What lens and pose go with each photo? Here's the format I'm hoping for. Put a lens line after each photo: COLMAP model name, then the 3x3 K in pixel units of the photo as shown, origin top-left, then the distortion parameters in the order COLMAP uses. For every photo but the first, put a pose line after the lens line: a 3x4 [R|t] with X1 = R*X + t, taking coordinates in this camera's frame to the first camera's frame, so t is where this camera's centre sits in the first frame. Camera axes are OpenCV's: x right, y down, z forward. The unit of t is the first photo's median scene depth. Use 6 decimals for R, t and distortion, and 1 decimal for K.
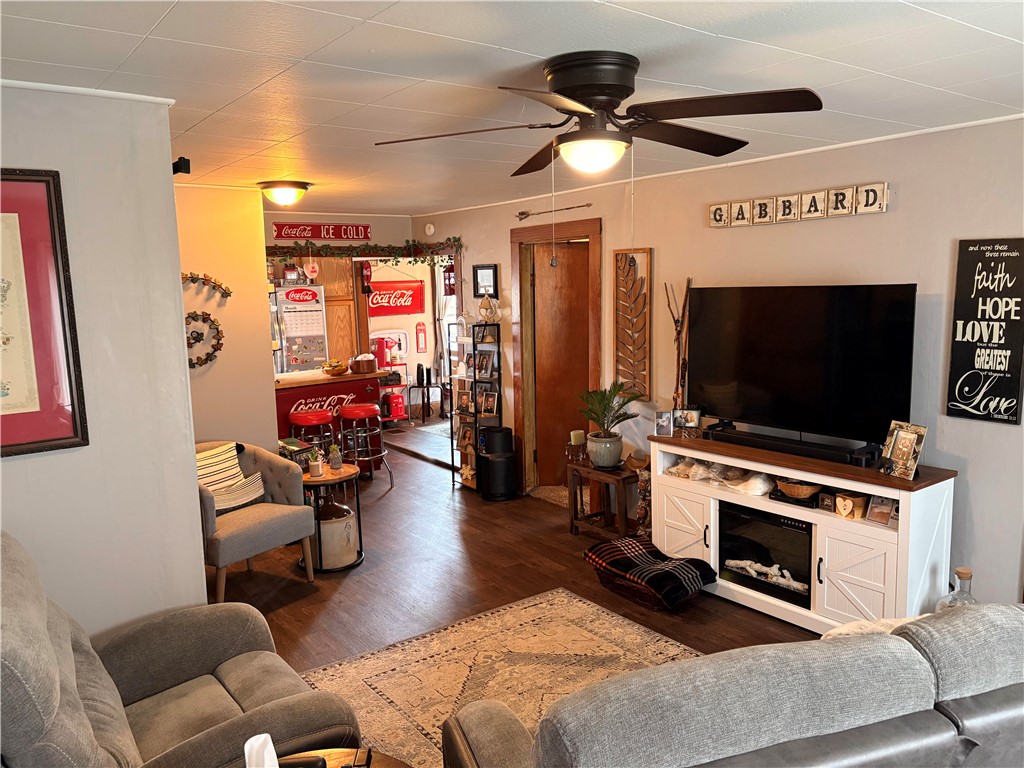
lens RADIAL K [[779.7, 0, 512.0], [0, 779.7, 384.0], [0, 0, 1]] dist [0.033689, 0.001596]
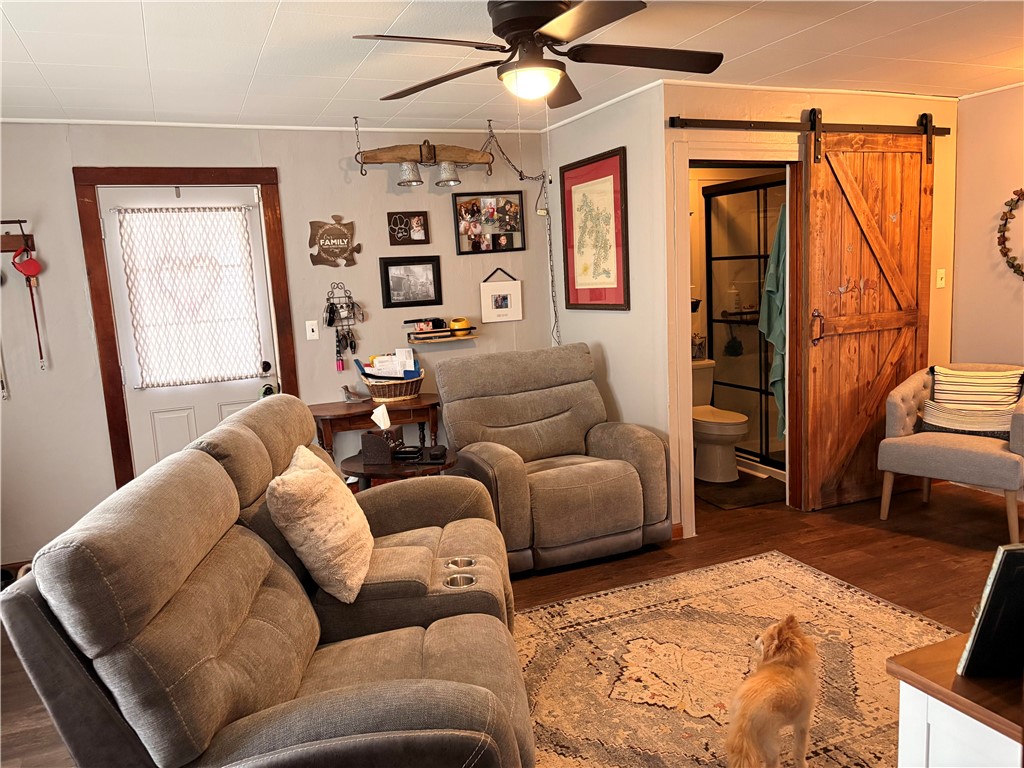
lens RADIAL K [[779.7, 0, 512.0], [0, 779.7, 384.0], [0, 0, 1]] dist [0.033689, 0.001596]
pose [[-0.225713, 0.176328, -0.958103, 0.809321], [-0.072373, 0.977731, 0.196990, -0.056316], [0.971502, 0.113804, -0.207925, 0.800894]]
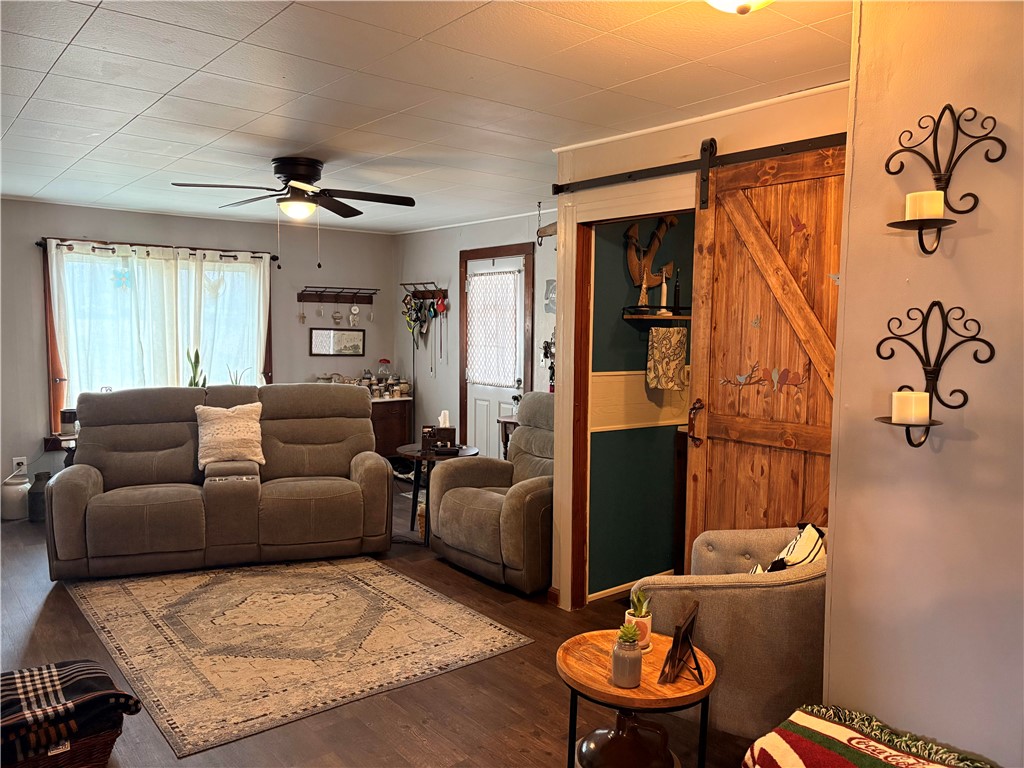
lens RADIAL K [[779.7, 0, 512.0], [0, 779.7, 384.0], [0, 0, 1]] dist [0.033689, 0.001596]
pose [[-0.999291, 0.017058, -0.033568, -0.213081], [0.009516, 0.976968, 0.213174, -0.177371], [0.036432, 0.212703, -0.976437, 1.858738]]
